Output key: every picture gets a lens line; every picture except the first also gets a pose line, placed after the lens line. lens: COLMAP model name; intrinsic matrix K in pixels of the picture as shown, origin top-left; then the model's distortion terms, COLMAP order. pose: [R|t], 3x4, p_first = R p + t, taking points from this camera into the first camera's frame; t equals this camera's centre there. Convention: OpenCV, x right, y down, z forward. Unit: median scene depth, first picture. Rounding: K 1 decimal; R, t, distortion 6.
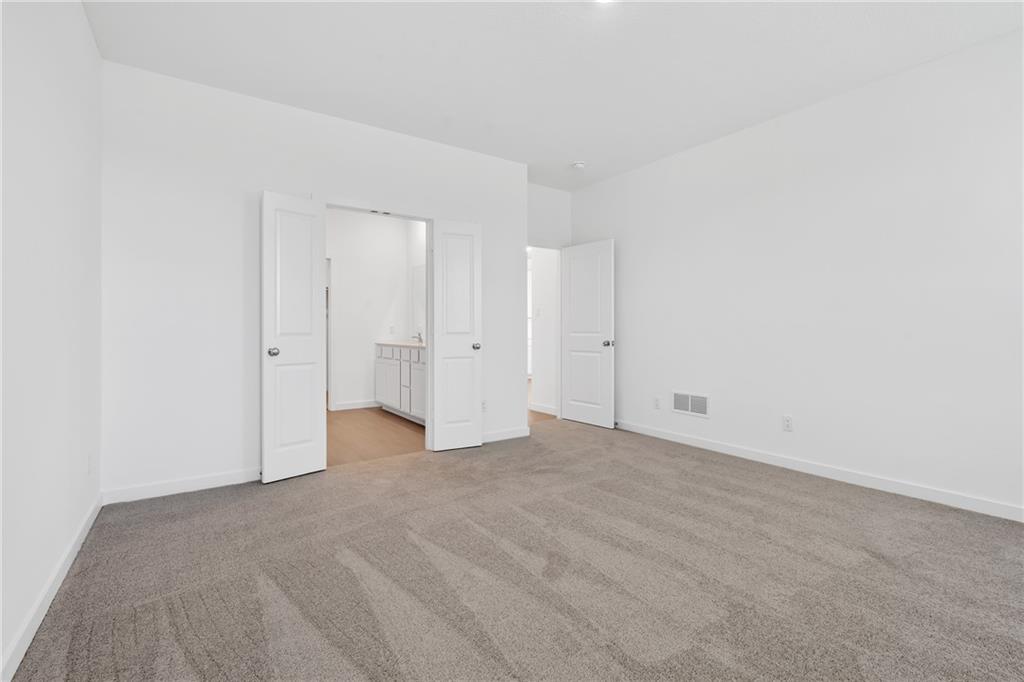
lens RADIAL K [[450.8, 0, 498.8], [0, 450.8, 338.2], [0, 0, 1]] dist [-0.001215, 0.000445]
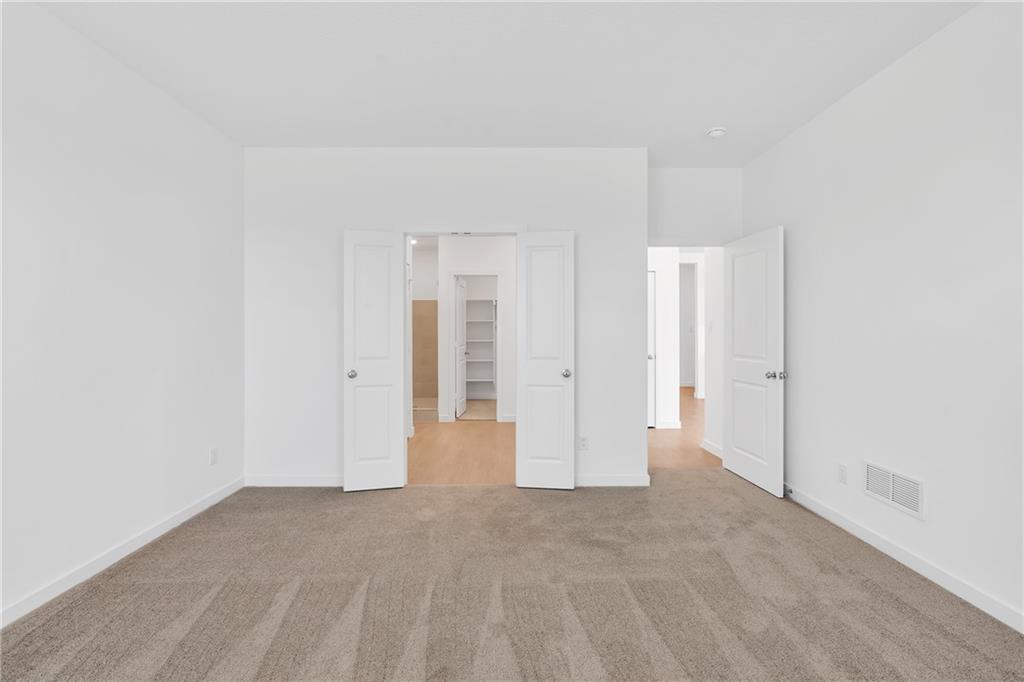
lens RADIAL K [[450.8, 0, 498.8], [0, 450.8, 338.2], [0, 0, 1]] dist [-0.001215, 0.000445]
pose [[0.834704, 0.008568, -0.550632, 0.366371], [-0.011398, 0.999934, -0.001719, -0.053585], [0.550581, 0.007711, 0.834746, 0.242133]]
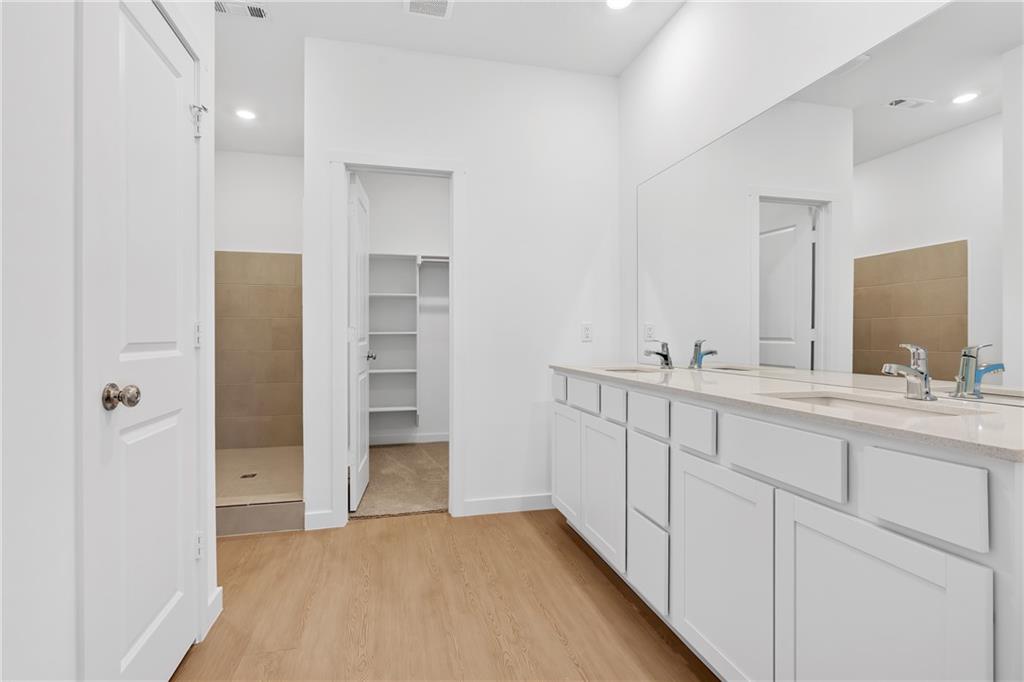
lens RADIAL K [[479.3, 0, 512.0], [0, 479.3, 341.0], [0, 0, 1]] dist [-0.000774, -0.000040]
pose [[0.941684, 0.005611, -0.336451, -0.291953], [-0.007828, 0.999956, -0.005233, -0.016692], [0.336406, 0.007562, 0.941687, 1.048599]]
